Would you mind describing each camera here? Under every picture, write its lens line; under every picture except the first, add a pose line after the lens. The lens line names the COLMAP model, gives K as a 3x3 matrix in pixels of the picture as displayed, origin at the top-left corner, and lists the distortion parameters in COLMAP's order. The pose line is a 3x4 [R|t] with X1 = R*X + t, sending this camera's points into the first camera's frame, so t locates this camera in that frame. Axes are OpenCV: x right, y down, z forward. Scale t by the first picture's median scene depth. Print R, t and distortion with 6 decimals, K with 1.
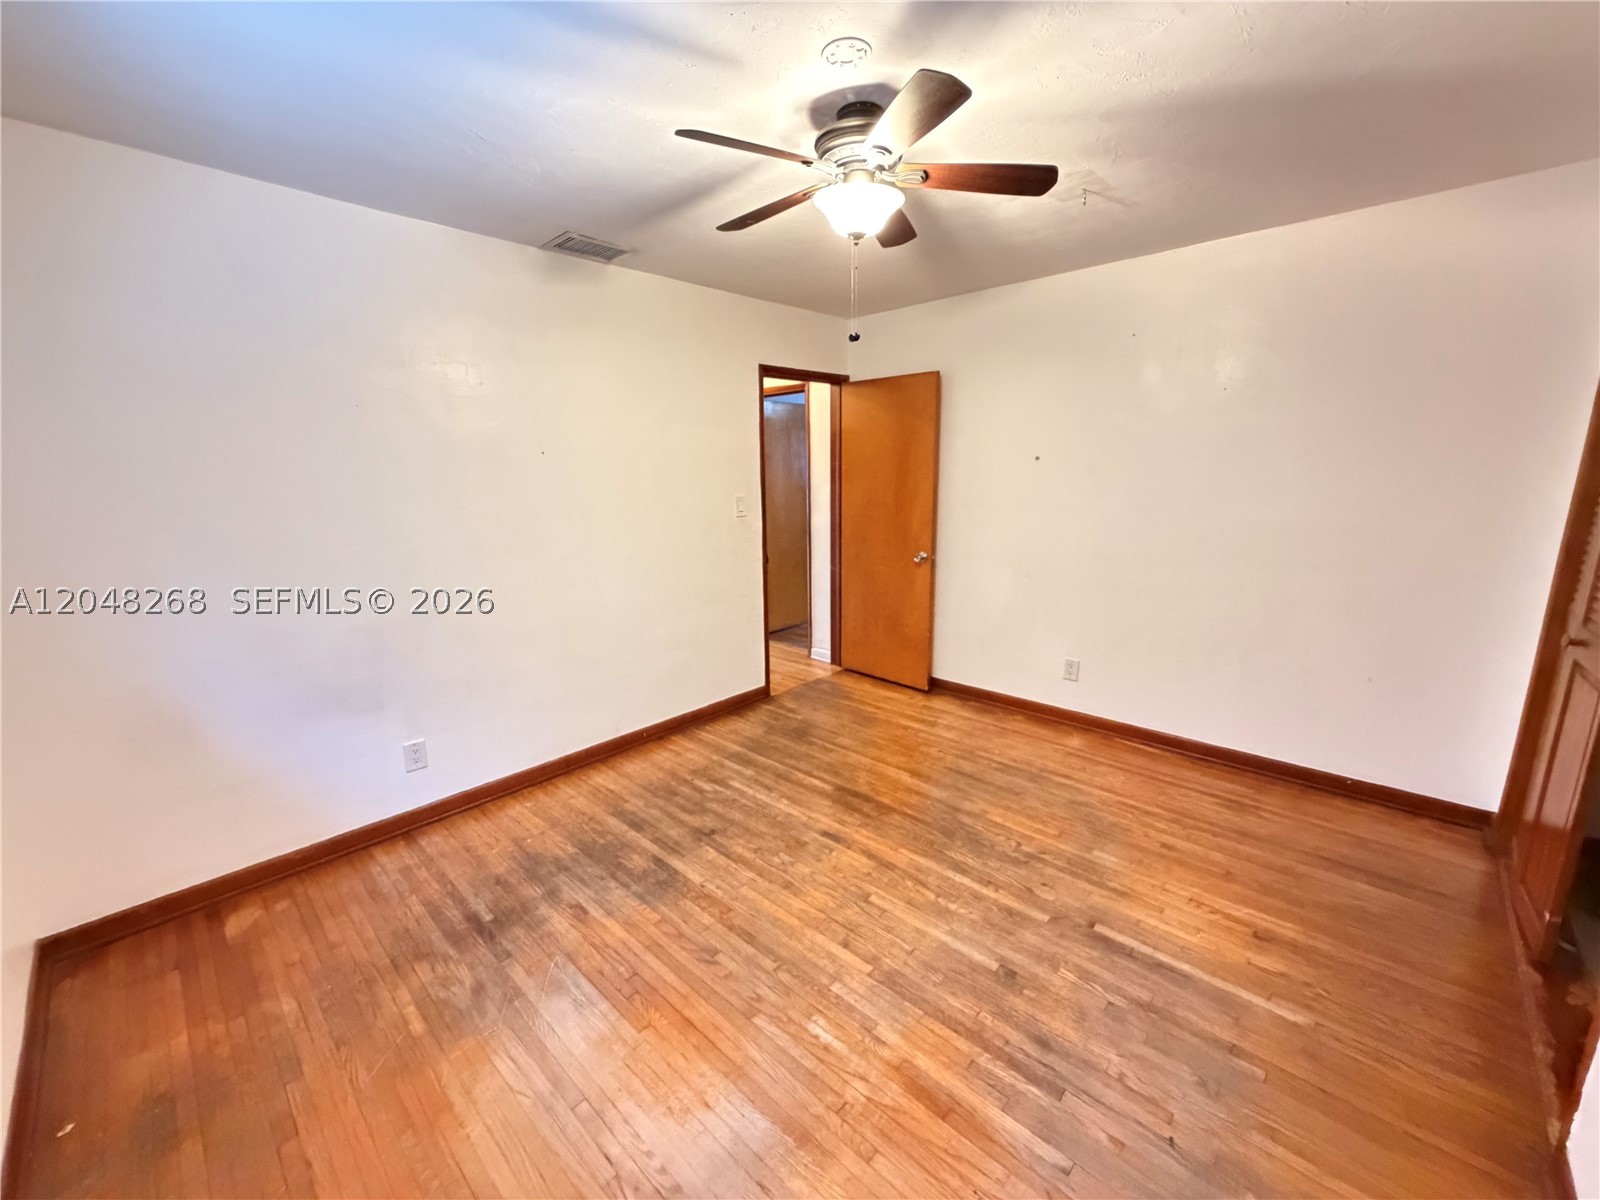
lens RADIAL K [[637.7, 0, 800.0], [0, 637.7, 600.0], [0, 0, 1]] dist [0.001323, 0.000289]
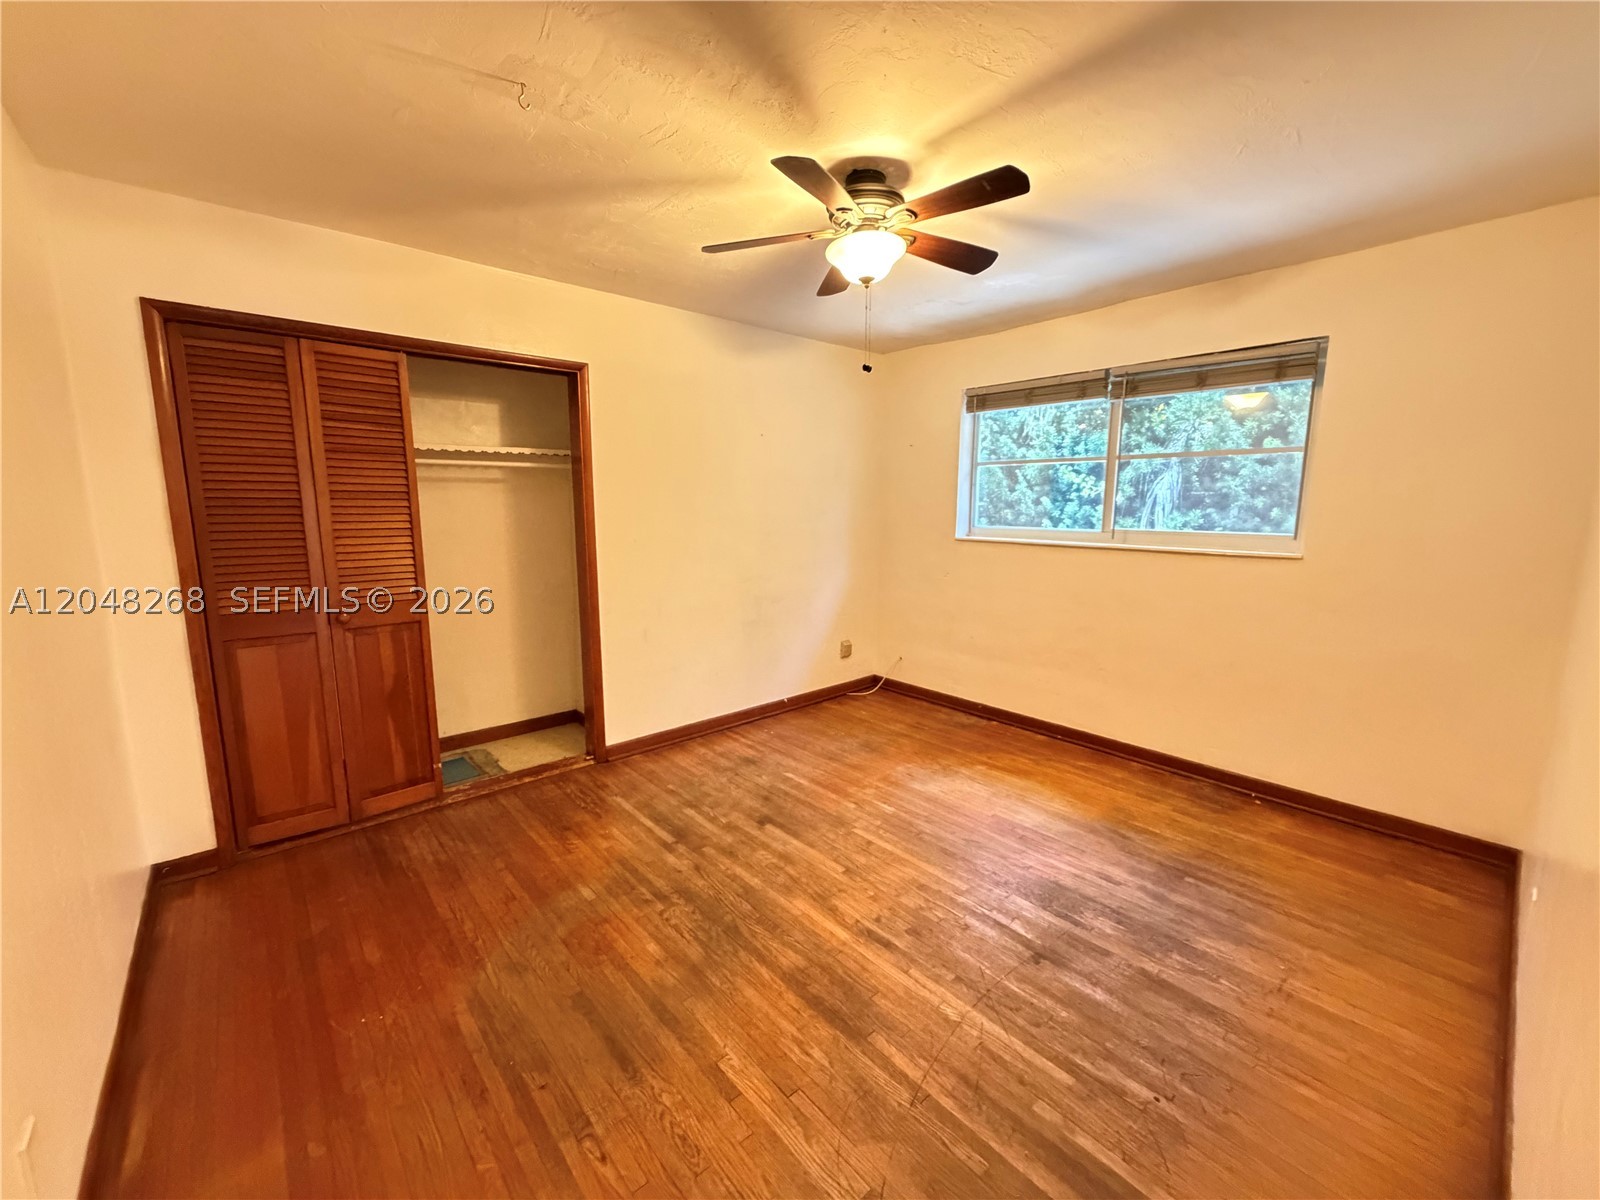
lens RADIAL K [[637.7, 0, 800.0], [0, 637.7, 600.0], [0, 0, 1]] dist [0.001323, 0.000289]
pose [[-0.995618, -0.001392, 0.093499, 0.078397], [0.031751, 0.935454, 0.352018, -0.343190], [-0.087954, 0.353445, -0.931311, 1.763723]]
